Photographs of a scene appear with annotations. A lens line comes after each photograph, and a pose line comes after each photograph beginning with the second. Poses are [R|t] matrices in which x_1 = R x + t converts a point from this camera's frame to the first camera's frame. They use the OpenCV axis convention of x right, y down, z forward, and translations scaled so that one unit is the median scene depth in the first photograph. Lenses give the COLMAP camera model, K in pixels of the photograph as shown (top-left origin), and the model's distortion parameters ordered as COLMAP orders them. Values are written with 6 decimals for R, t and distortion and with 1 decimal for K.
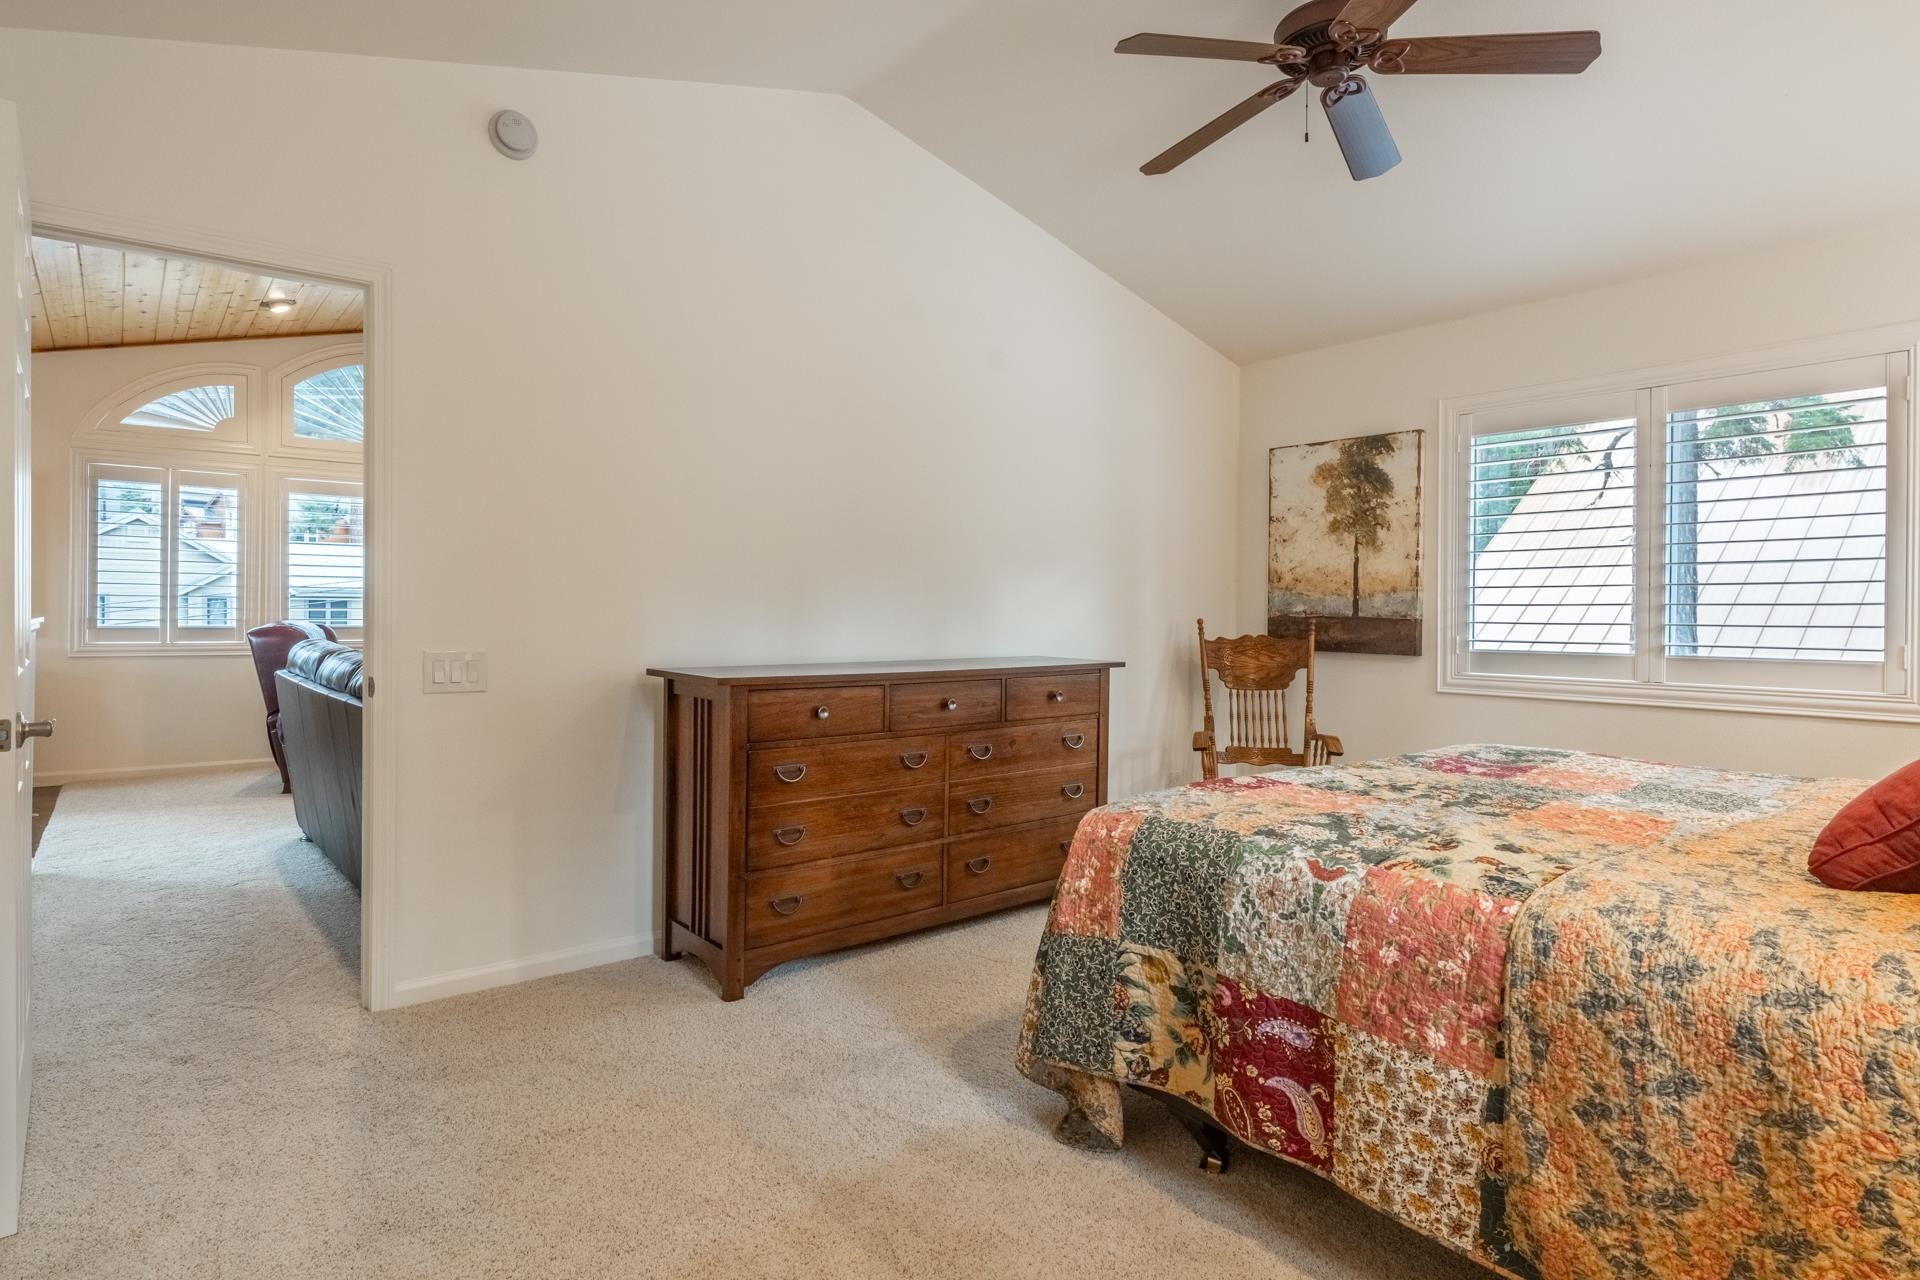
lens RADIAL K [[1016.9, 0, 962.3], [0, 1016.9, 632.0], [0, 0, 1]] dist [-0.004568, -0.001772]
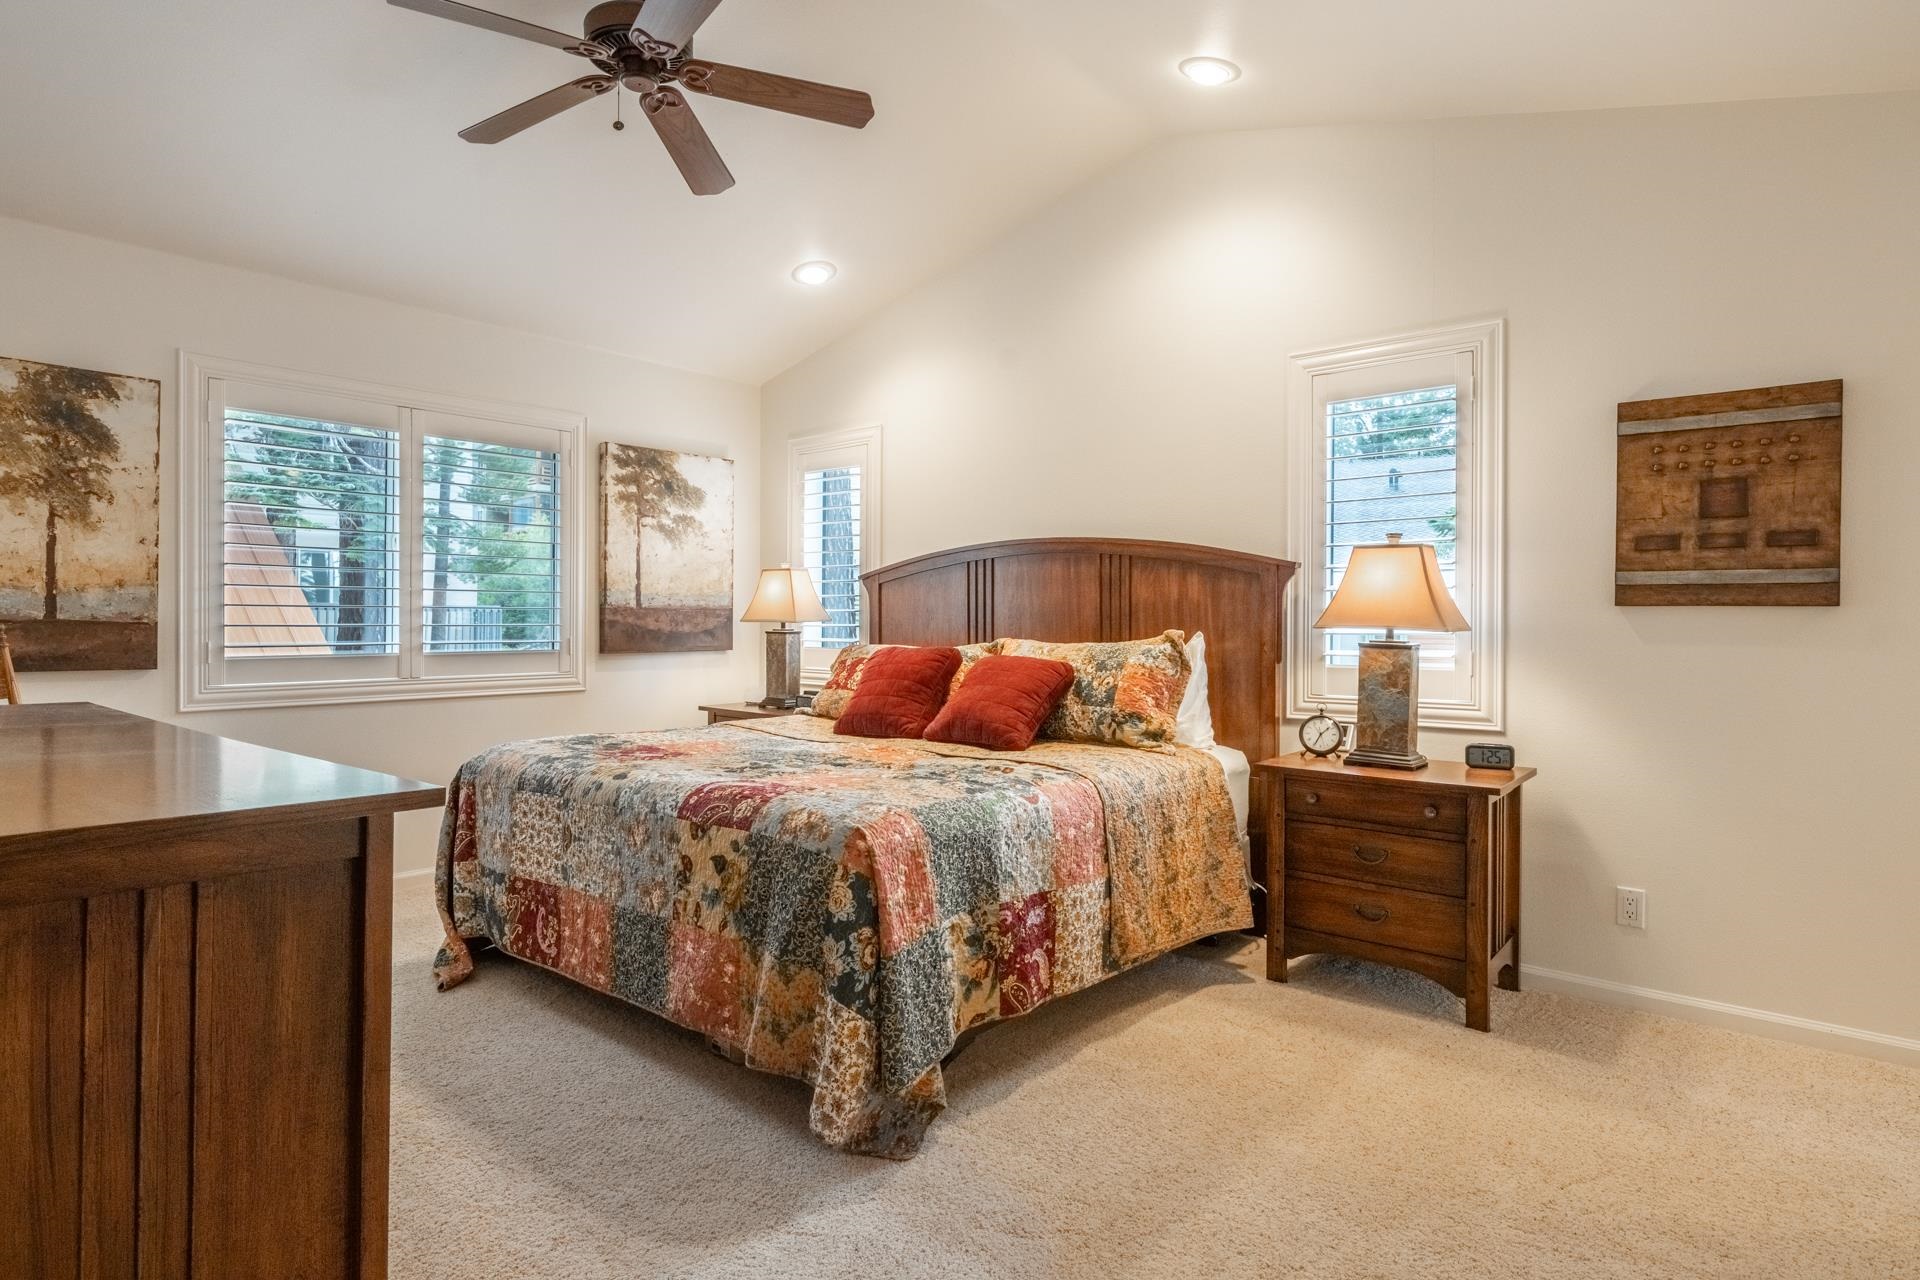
lens RADIAL K [[1016.9, 0, 923.9], [0, 1016.9, 624.0], [0, 0, 1]] dist [-0.004568, -0.001772]
pose [[-0.151865, -0.013844, 0.988304, -0.958730], [0.013237, 0.999784, 0.016039, -0.037054], [-0.988313, 0.015518, -0.151649, 1.236381]]
